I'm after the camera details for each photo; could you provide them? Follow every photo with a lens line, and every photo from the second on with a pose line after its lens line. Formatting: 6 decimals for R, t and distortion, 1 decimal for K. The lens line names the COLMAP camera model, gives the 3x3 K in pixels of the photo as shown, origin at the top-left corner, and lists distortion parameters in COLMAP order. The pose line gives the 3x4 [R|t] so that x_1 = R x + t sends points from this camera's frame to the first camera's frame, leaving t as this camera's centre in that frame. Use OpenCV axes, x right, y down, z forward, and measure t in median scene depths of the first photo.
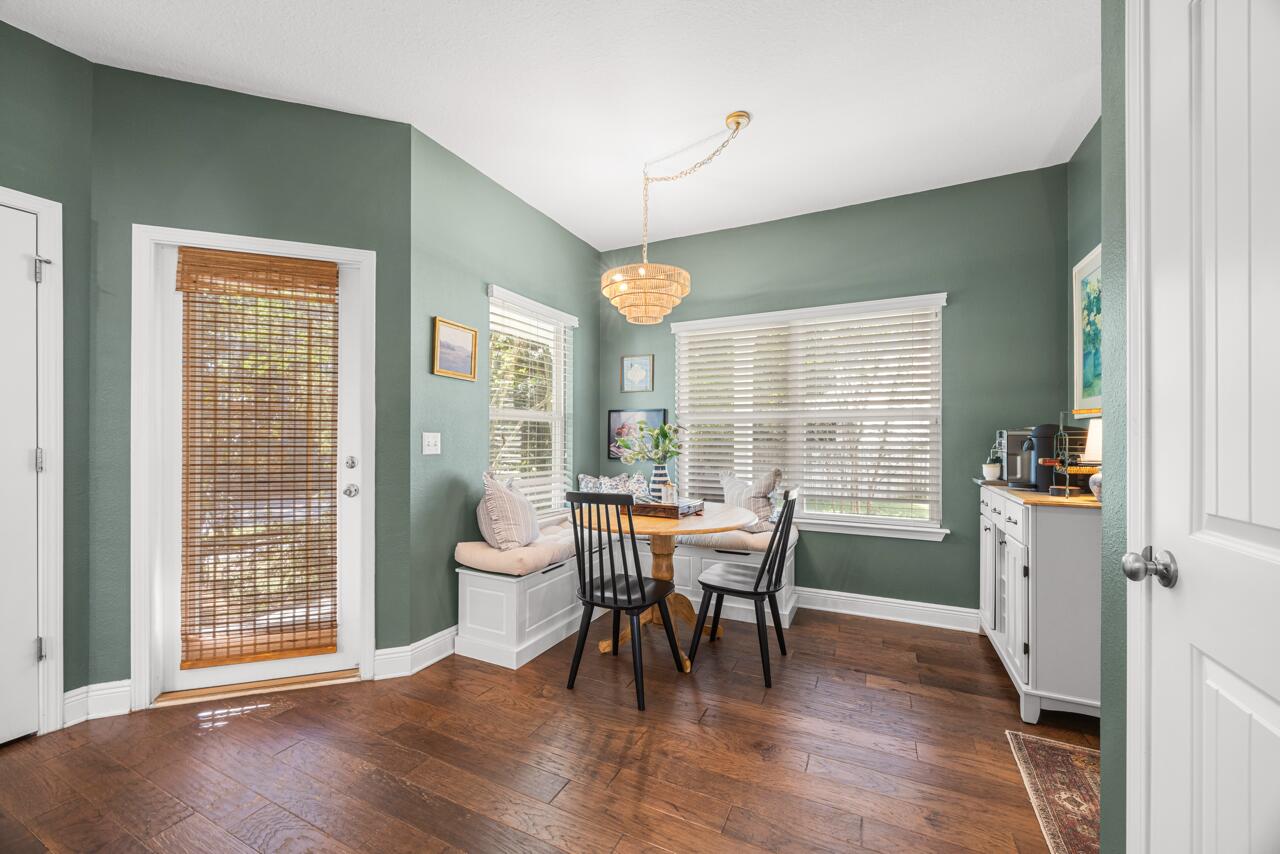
lens RADIAL K [[502.3, 0, 640.5], [0, 502.3, 432.7], [0, 0, 1]] dist [-0.000896, 0.000575]
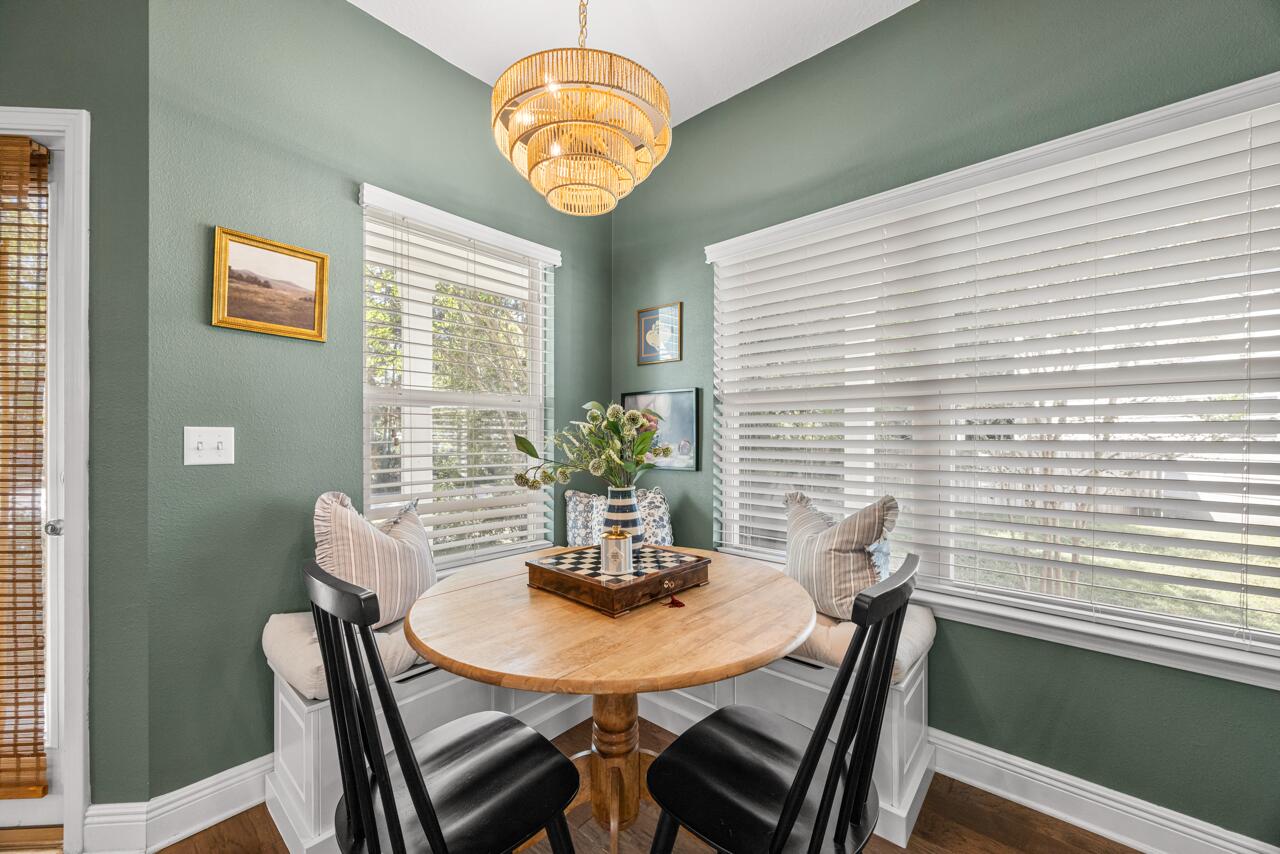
lens RADIAL K [[502.3, 0, 638.0], [0, 502.3, 432.7], [0, 0, 1]] dist [-0.000896, 0.000575]
pose [[0.962323, -0.002374, -0.271897, 0.188577], [0.004231, 0.999972, 0.006244, 0.004348], [0.271874, -0.007159, 0.962306, 0.500226]]
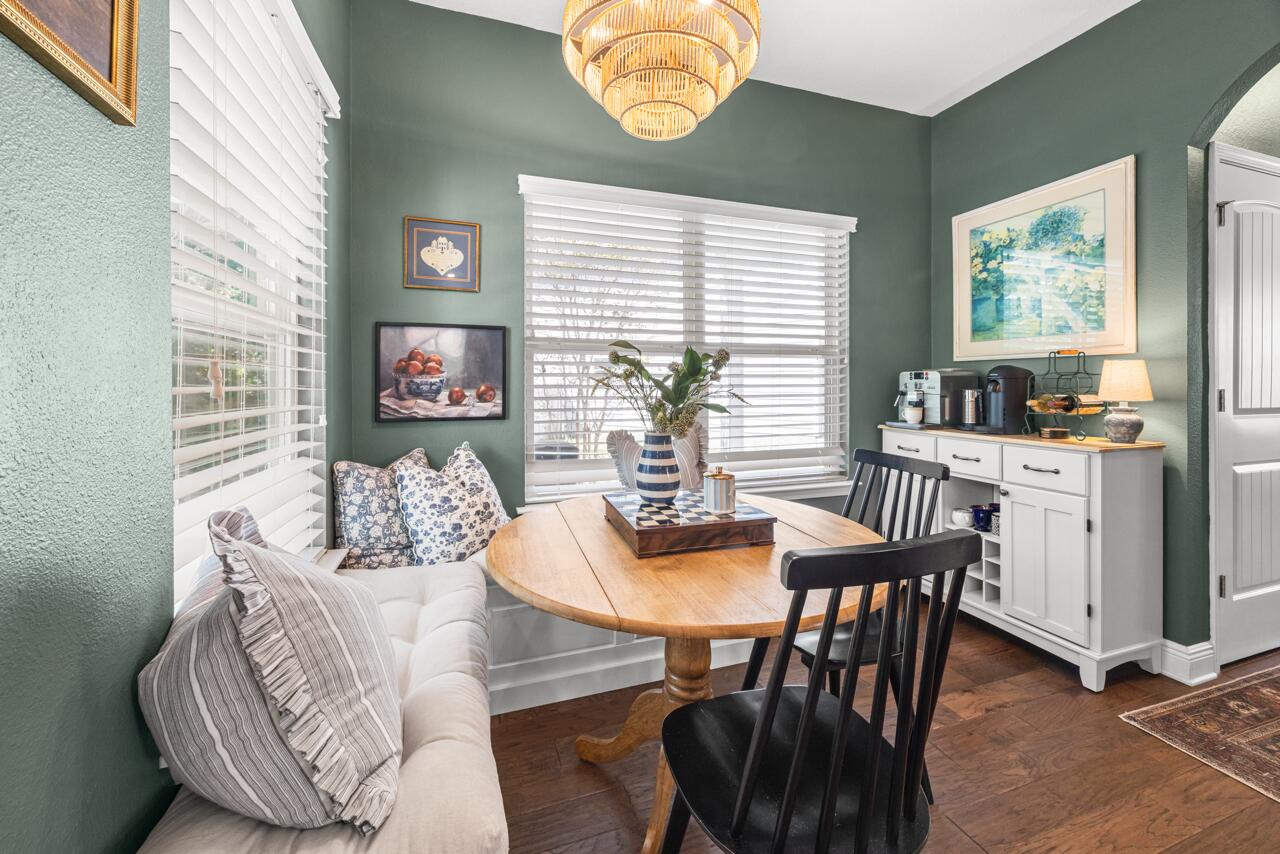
lens RADIAL K [[502.3, 0, 637.8], [0, 502.3, 377.1], [0, 0, 1]] dist [-0.000896, 0.000575]
pose [[0.709147, 0.003108, 0.705054, -0.310982], [-0.008311, 0.999958, 0.003952, 0.006366], [-0.705012, -0.008662, 0.709143, 0.653148]]
